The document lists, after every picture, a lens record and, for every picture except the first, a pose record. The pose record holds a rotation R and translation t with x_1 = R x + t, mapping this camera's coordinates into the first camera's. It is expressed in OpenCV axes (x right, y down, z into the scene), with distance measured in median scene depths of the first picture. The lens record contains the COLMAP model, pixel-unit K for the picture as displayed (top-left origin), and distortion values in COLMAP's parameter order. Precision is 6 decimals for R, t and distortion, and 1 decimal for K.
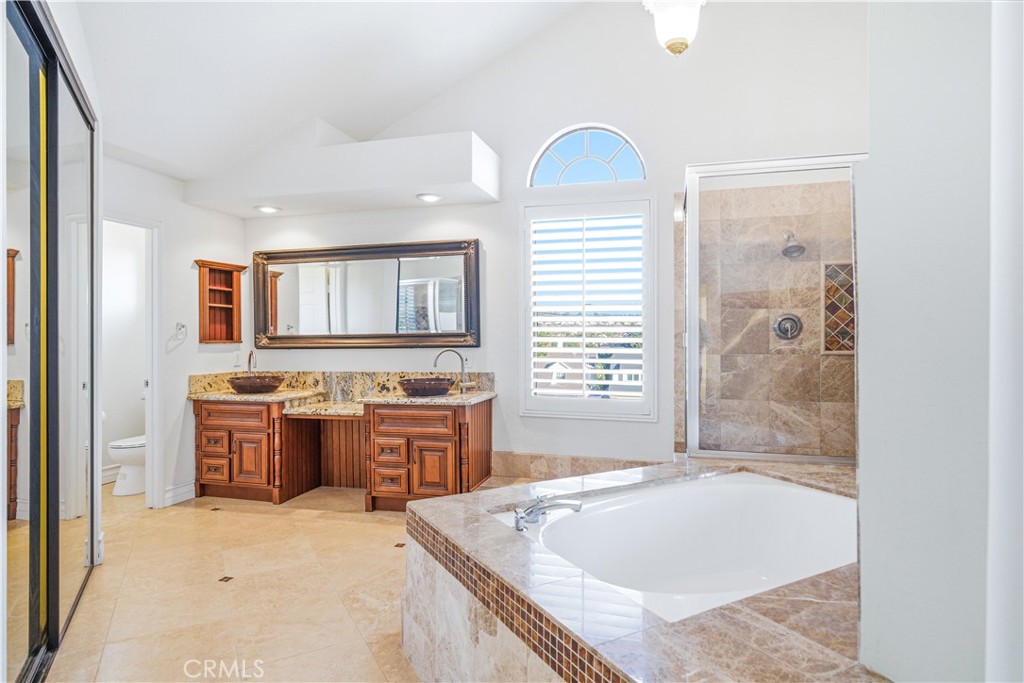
lens RADIAL K [[572.8, 0, 512.1], [0, 572.8, 329.4], [0, 0, 1]] dist [-0.001431, -0.000334]
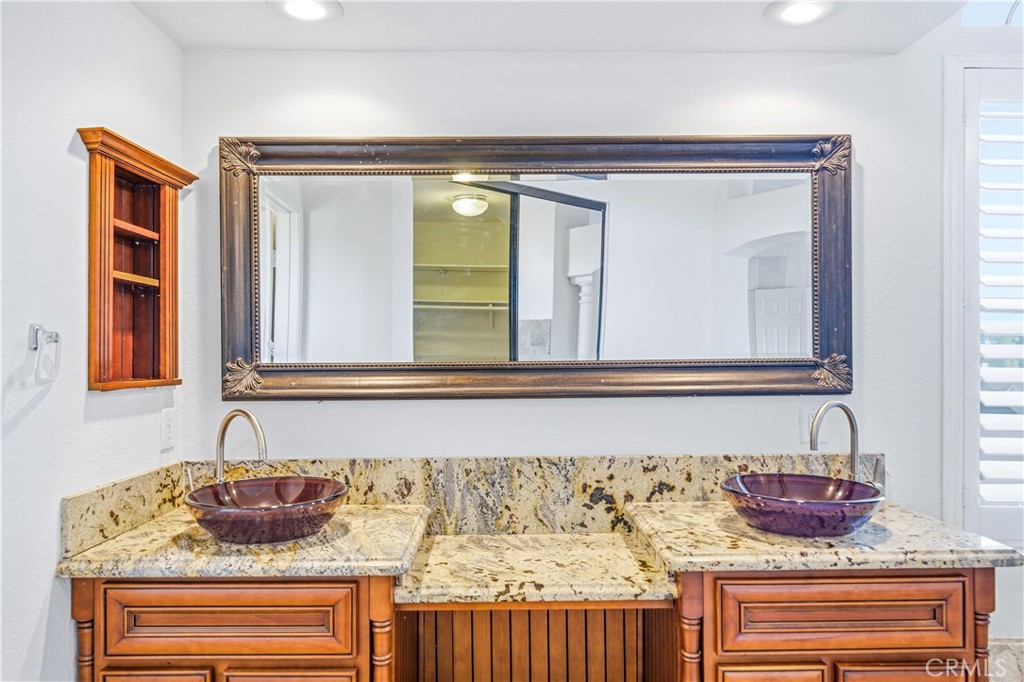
lens RADIAL K [[700.7, 0, 512.0], [0, 700.7, 341.0], [0, 0, 1]] dist [0.007333, 0.004173]
pose [[0.962341, 0.007081, 0.271752, -0.414080], [-0.006205, 0.999972, -0.004081, -0.003908], [-0.271773, 0.002241, 0.962359, 0.544905]]
